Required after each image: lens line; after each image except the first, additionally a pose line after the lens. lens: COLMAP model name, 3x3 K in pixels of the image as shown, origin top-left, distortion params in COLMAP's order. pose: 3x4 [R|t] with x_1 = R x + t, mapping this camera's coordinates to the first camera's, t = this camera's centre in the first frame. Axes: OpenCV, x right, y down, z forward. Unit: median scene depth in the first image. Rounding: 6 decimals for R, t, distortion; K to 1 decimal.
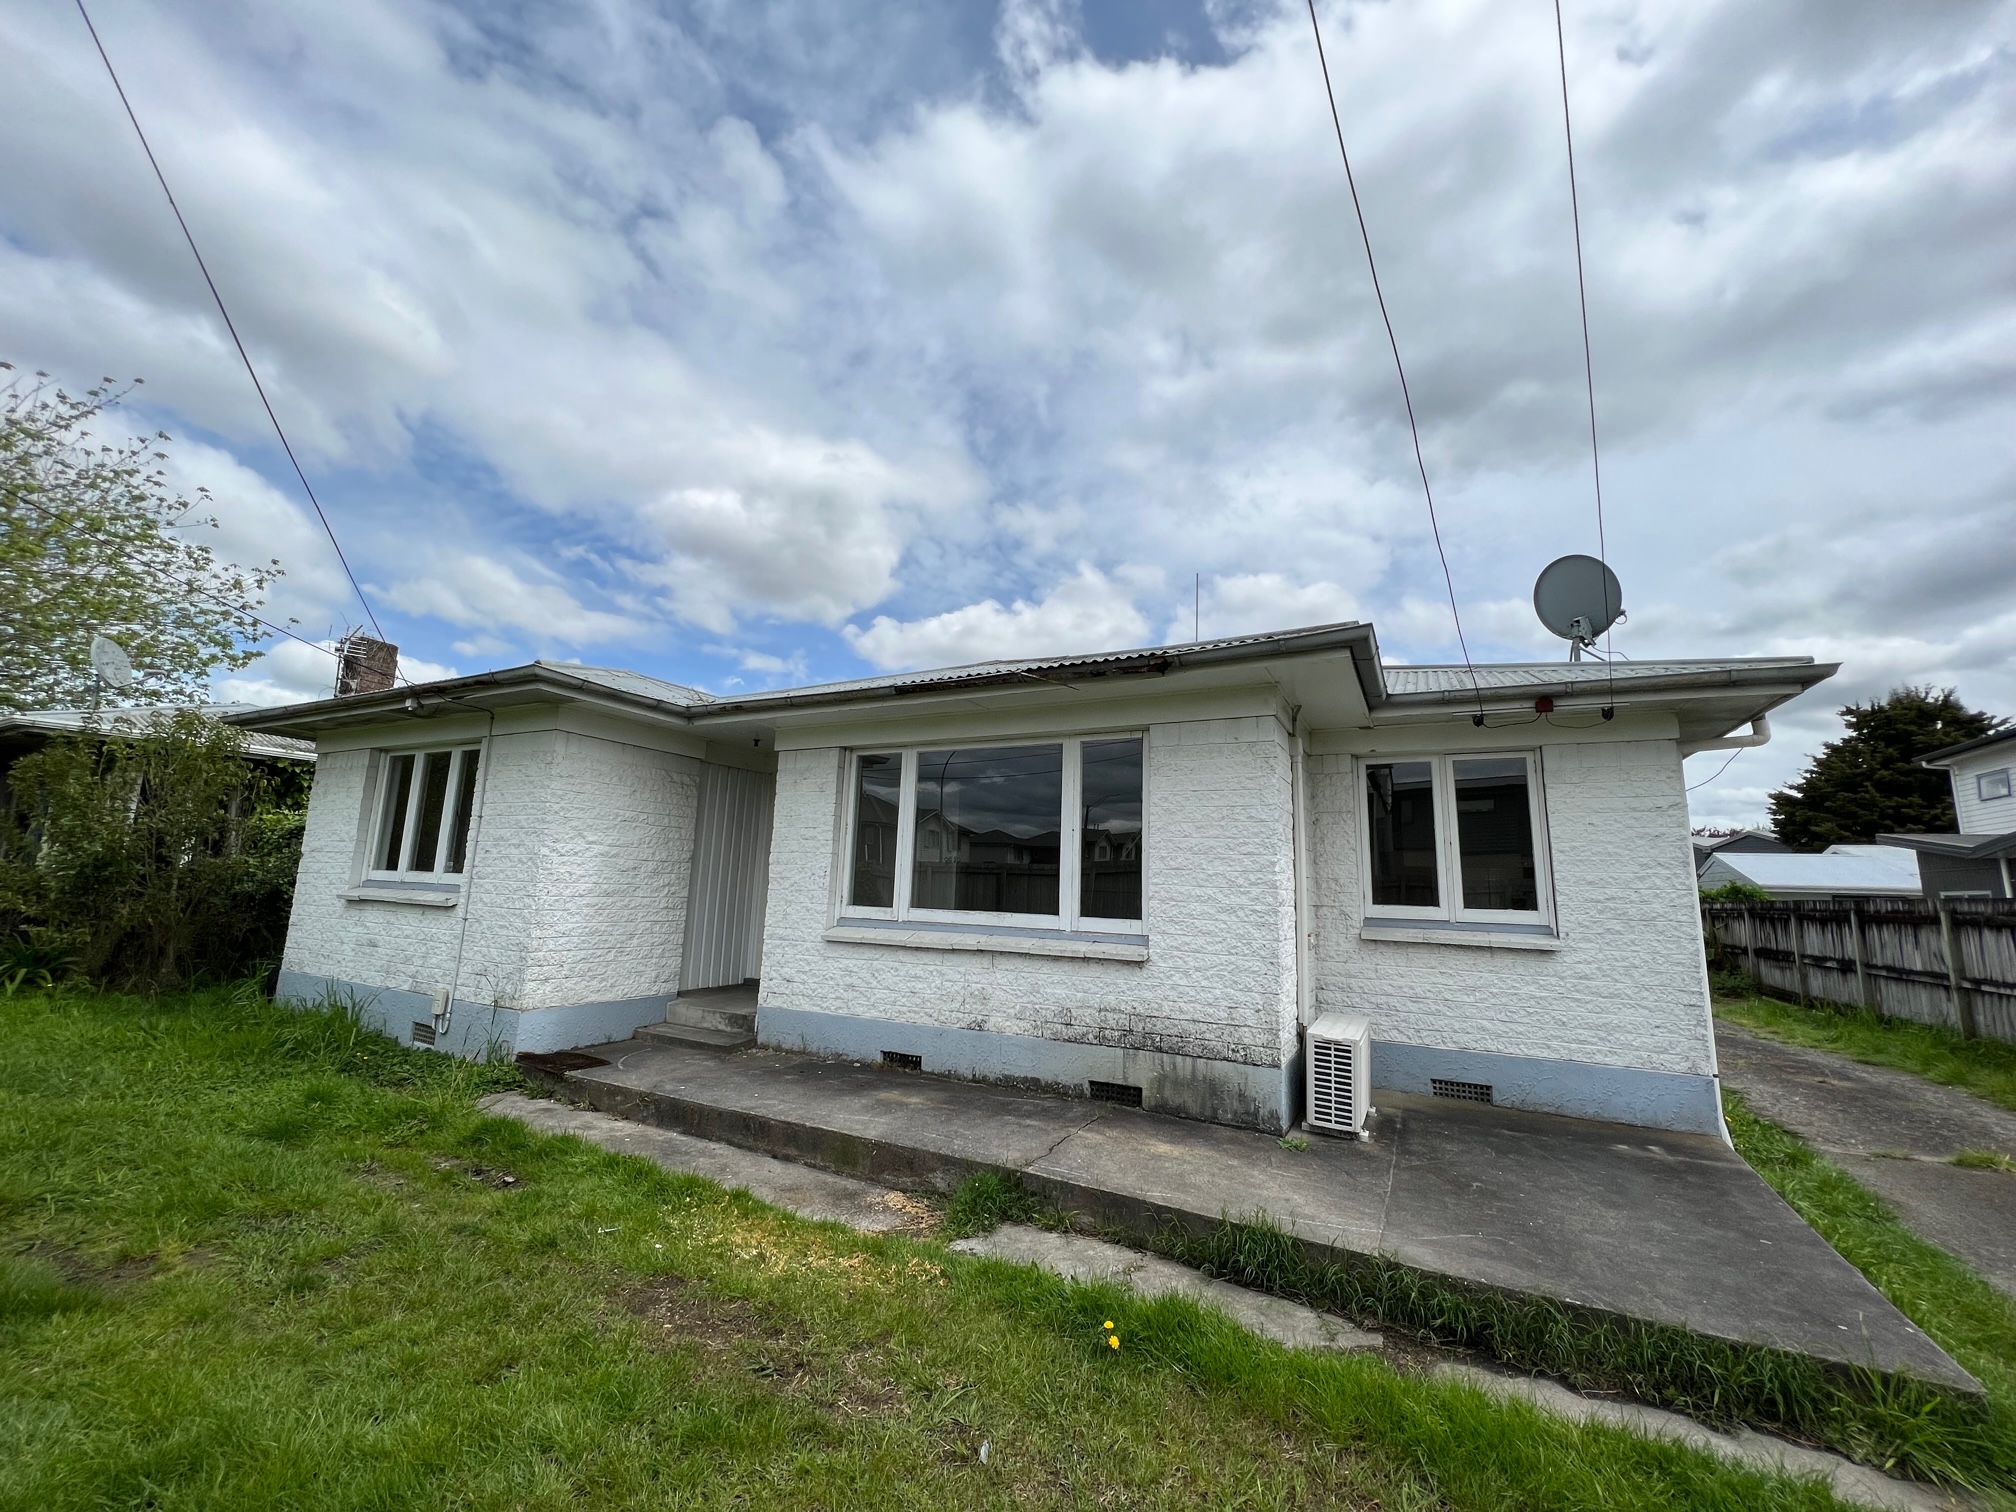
lens RADIAL K [[809.9, 0, 1013.0], [0, 809.9, 761.3], [0, 0, 1]] dist [0.000299, 0.000097]
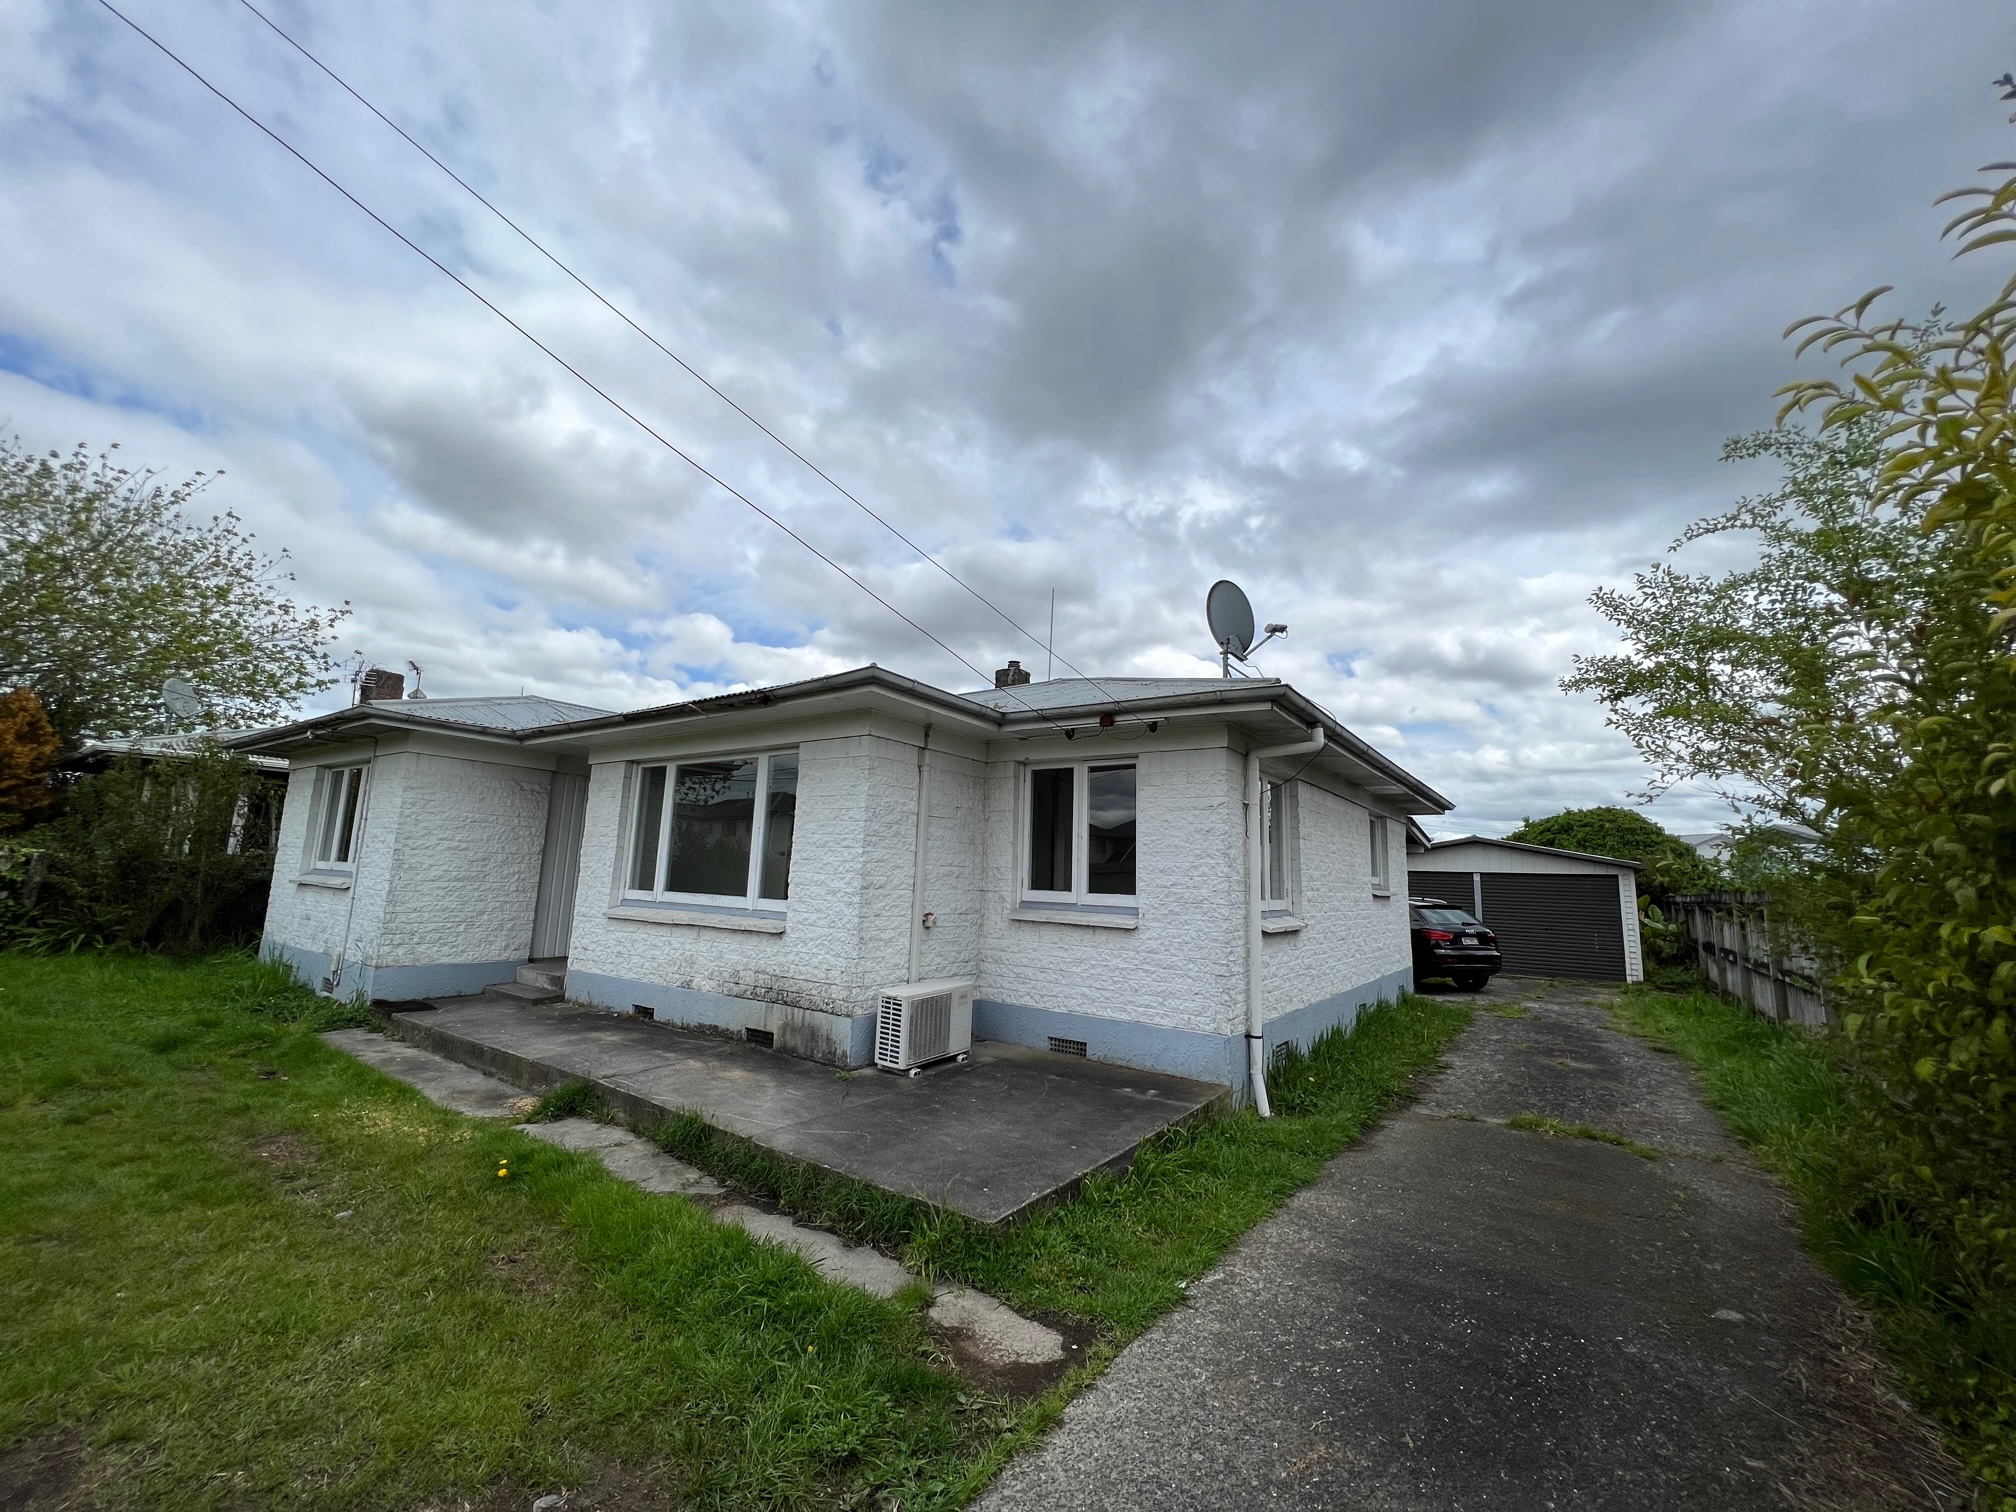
lens RADIAL K [[809.9, 0, 997.4], [0, 809.9, 747.6], [0, 0, 1]] dist [0.000299, 0.000097]
pose [[0.991236, -0.018782, -0.130758, 0.618425], [0.017963, 0.999811, -0.007442, -0.022679], [0.130873, 0.005028, 0.991386, -0.186566]]
